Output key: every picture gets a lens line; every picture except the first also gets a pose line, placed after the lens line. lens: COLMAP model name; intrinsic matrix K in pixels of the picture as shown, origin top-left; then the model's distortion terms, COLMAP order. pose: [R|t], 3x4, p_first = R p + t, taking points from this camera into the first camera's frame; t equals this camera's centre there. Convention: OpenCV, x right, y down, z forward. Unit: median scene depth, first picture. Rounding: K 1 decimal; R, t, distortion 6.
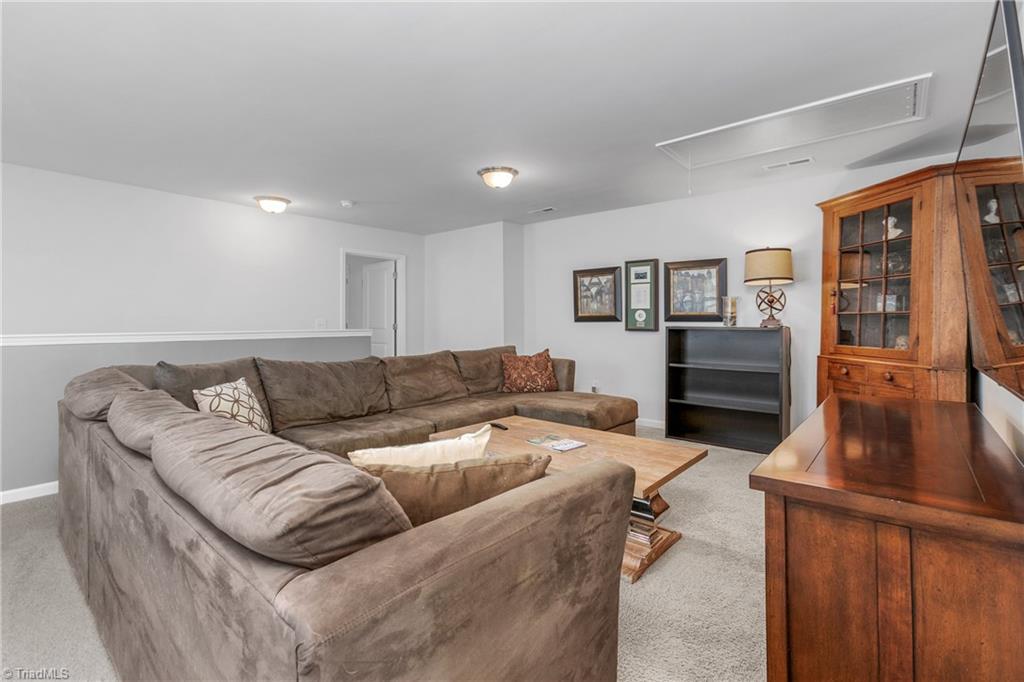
lens RADIAL K [[454.2, 0, 513.3], [0, 454.2, 336.6], [0, 0, 1]] dist [-0.026722, 0.017163]
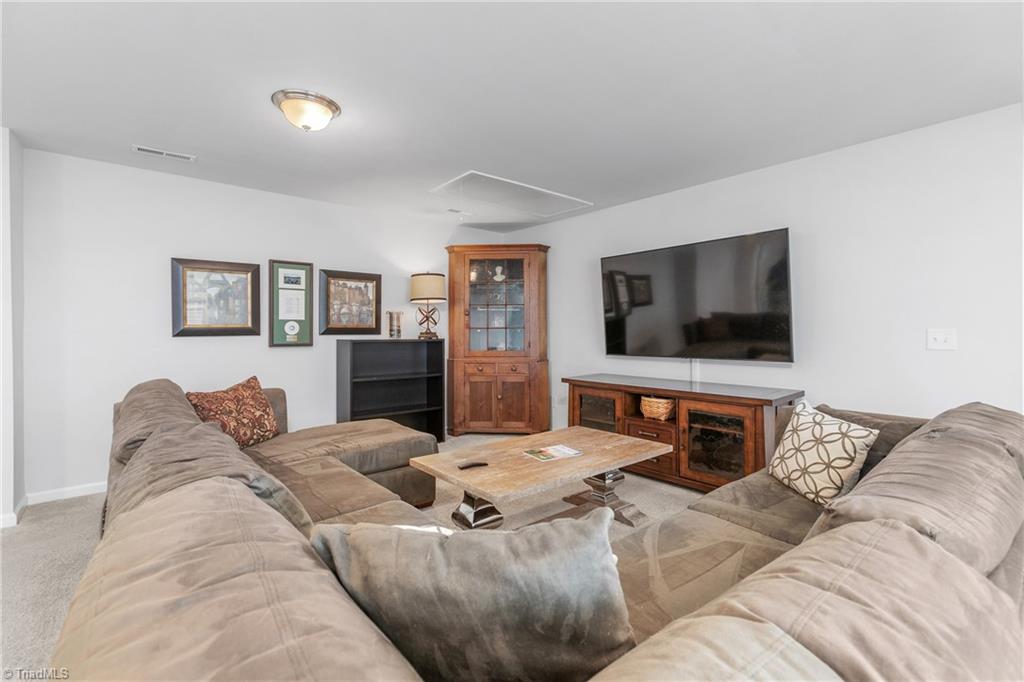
lens RADIAL K [[454.2, 0, 513.3], [0, 454.2, 336.6], [0, 0, 1]] dist [-0.026722, 0.017163]
pose [[0.167125, -0.009067, 0.985894, -0.481248], [0.039880, 0.999202, 0.002430, -0.016702], [-0.985129, 0.038911, 0.167353, 0.472723]]
